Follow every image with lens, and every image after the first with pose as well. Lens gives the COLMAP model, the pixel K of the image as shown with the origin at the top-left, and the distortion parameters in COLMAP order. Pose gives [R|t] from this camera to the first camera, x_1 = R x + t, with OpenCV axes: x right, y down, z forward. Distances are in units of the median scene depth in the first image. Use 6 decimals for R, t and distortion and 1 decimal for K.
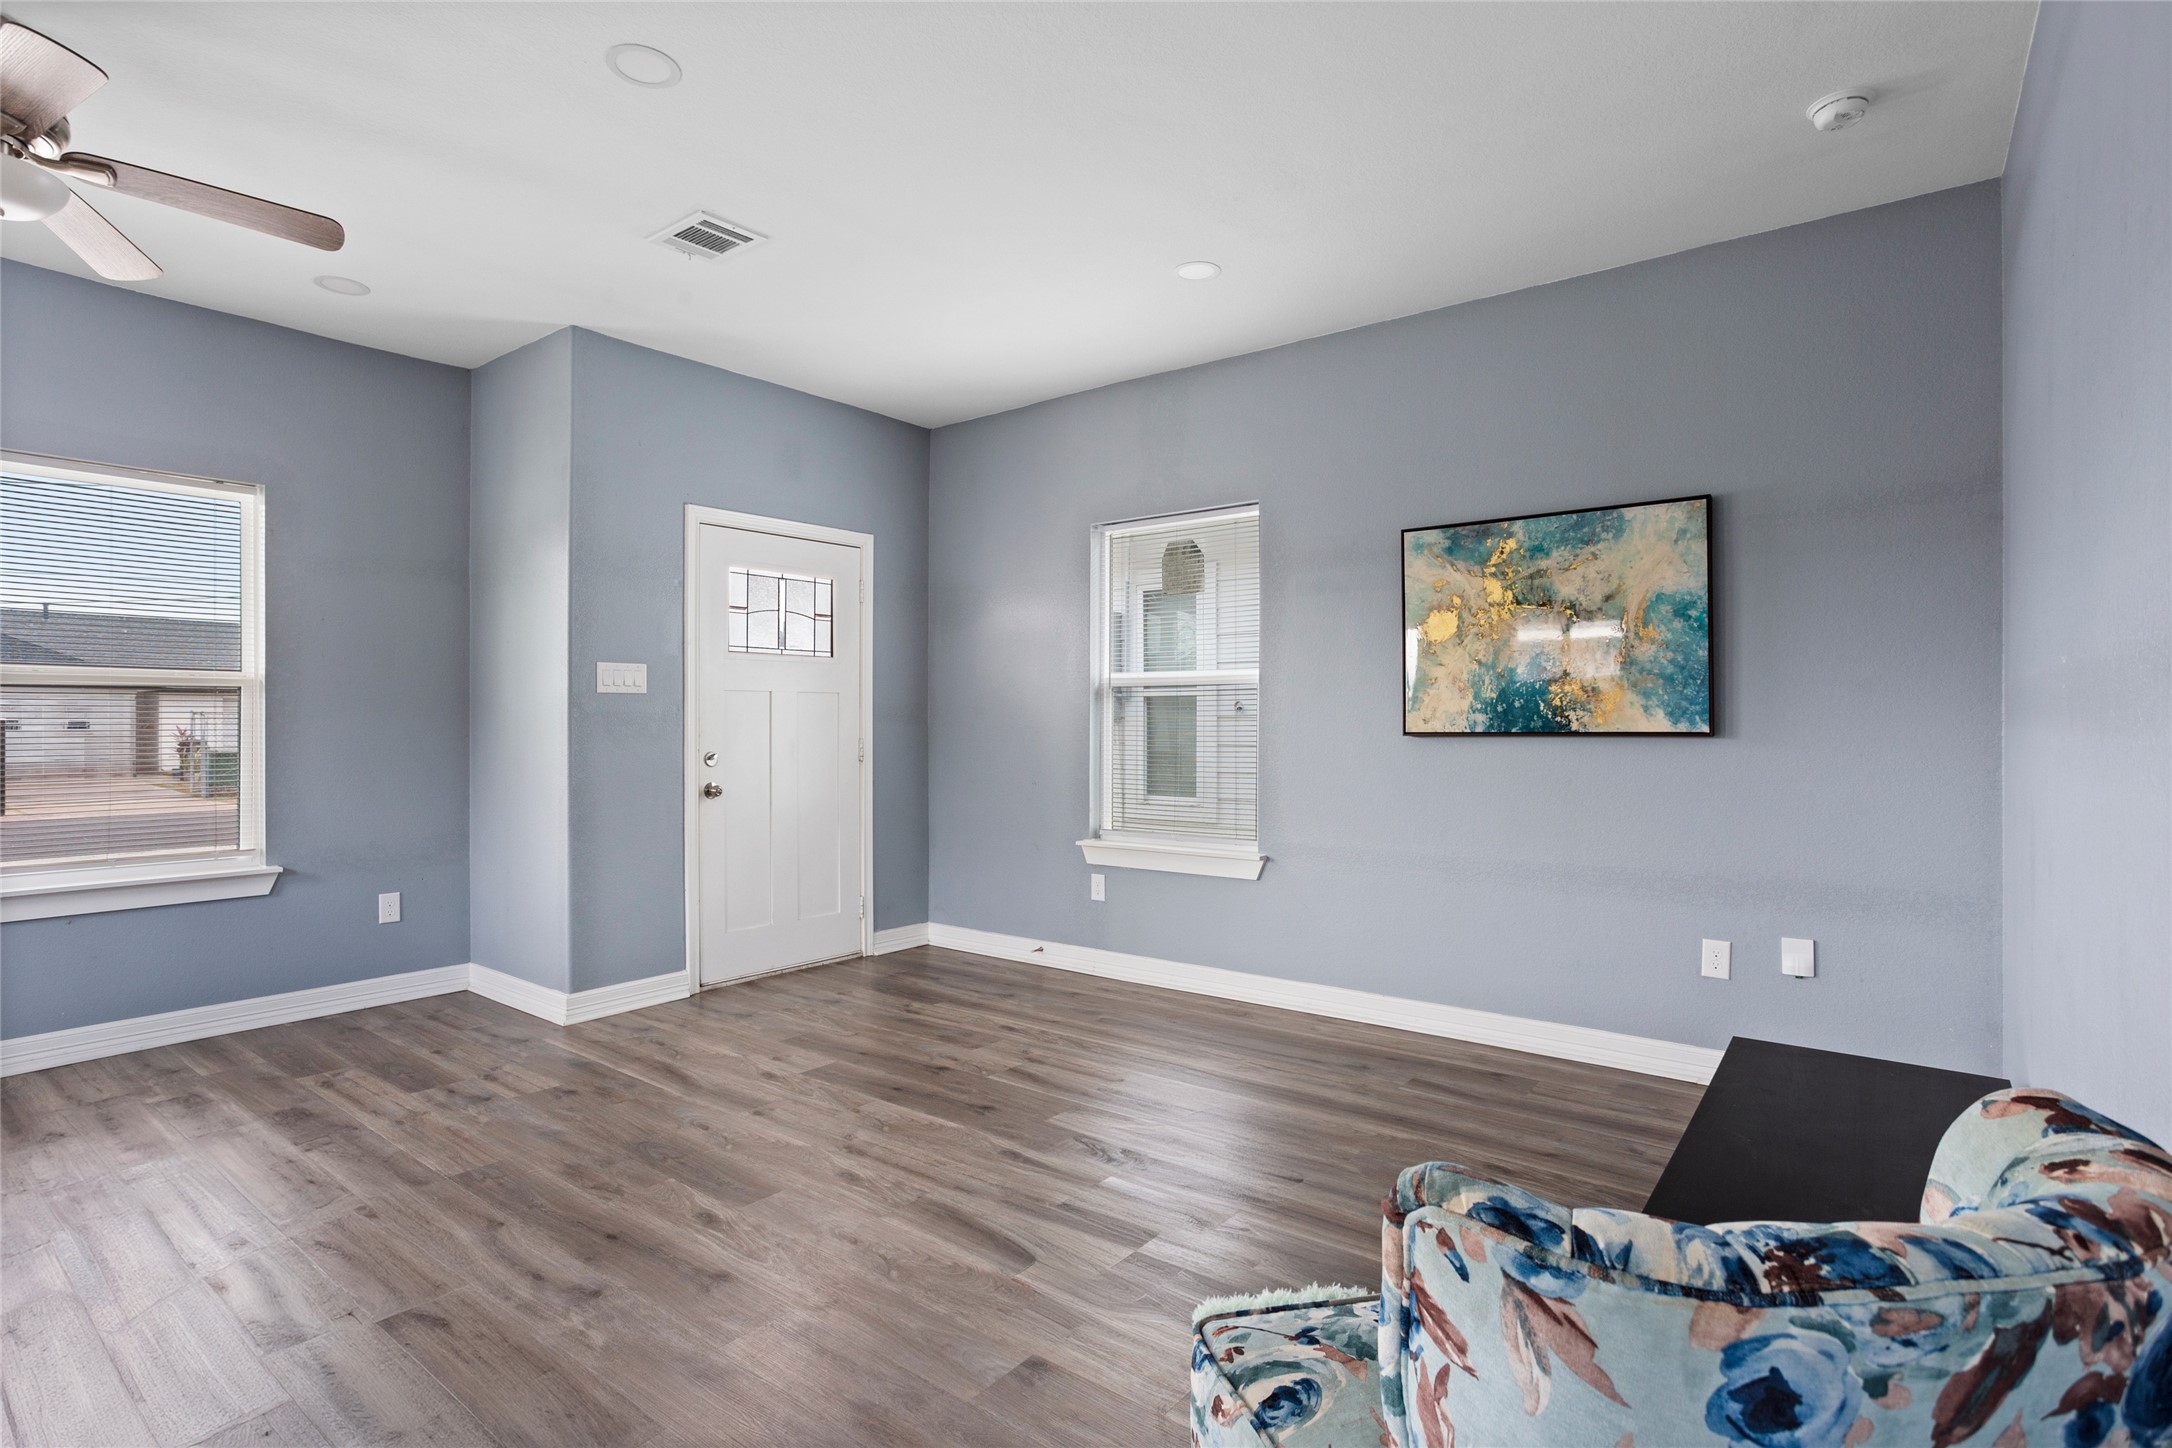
lens RADIAL K [[1070.4, 0, 1064.5], [0, 1070.4, 717.5], [0, 0, 1]] dist [-0.055775, 0.036584]
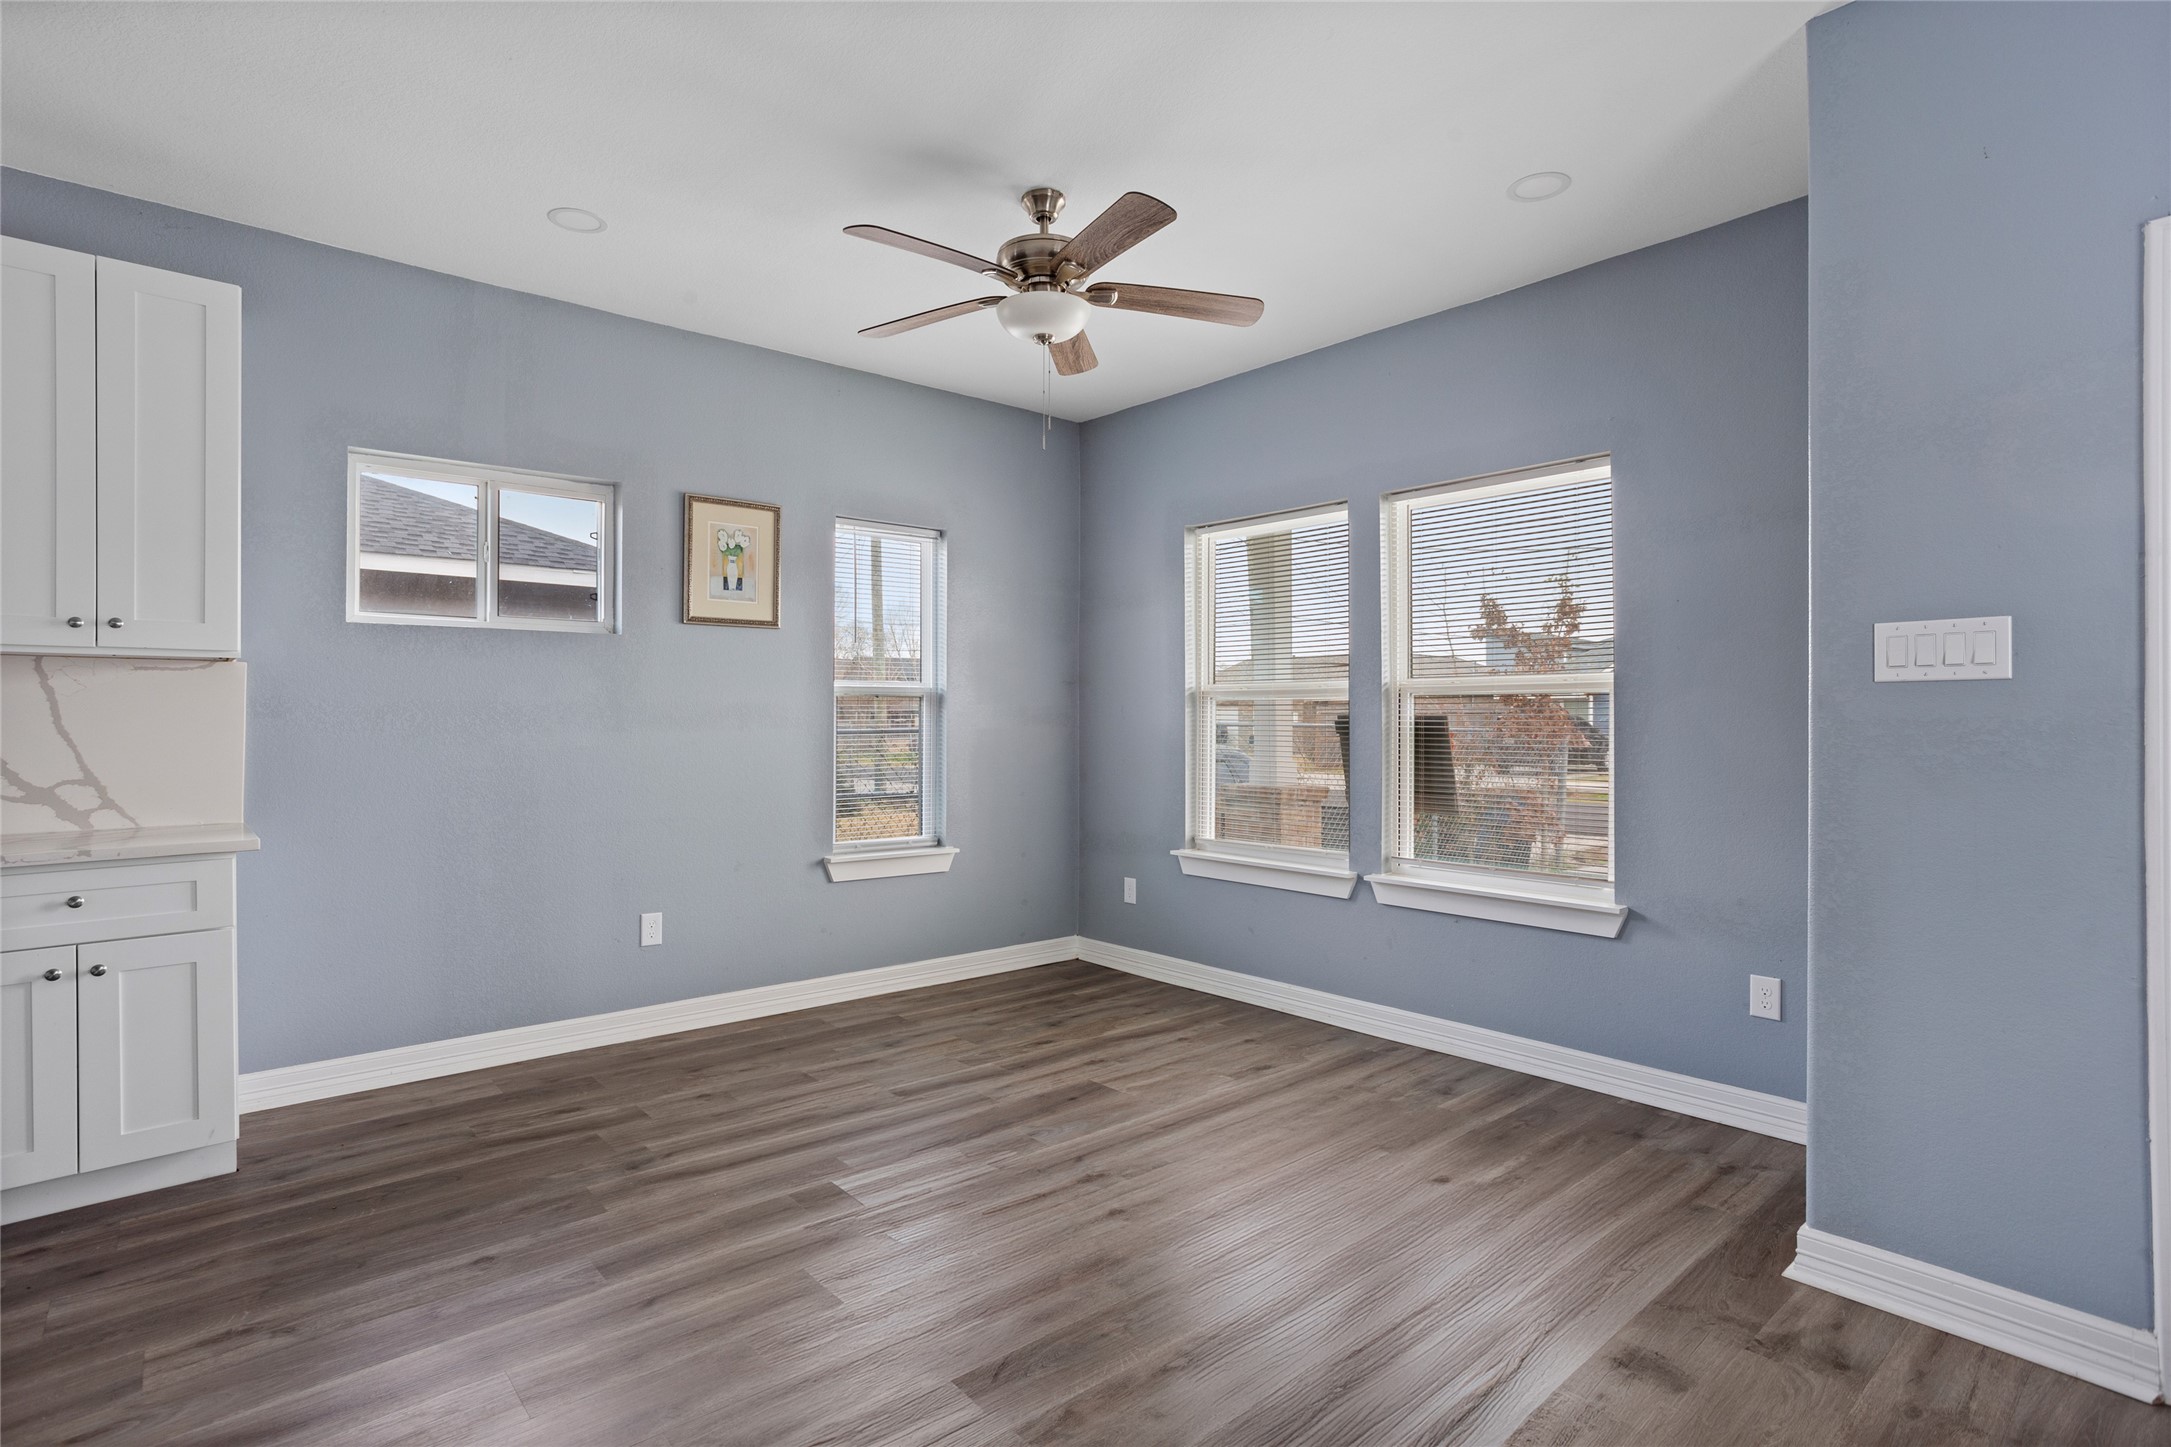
lens RADIAL K [[1069.9, 0, 1064.0], [0, 1069.9, 717.0], [0, 0, 1]] dist [-0.055775, 0.036584]
pose [[-0.188558, -0.005076, -0.982049, 0.166722], [-0.000067, 0.999987, -0.005155, -0.003588], [0.982062, -0.000906, -0.188556, 0.815417]]
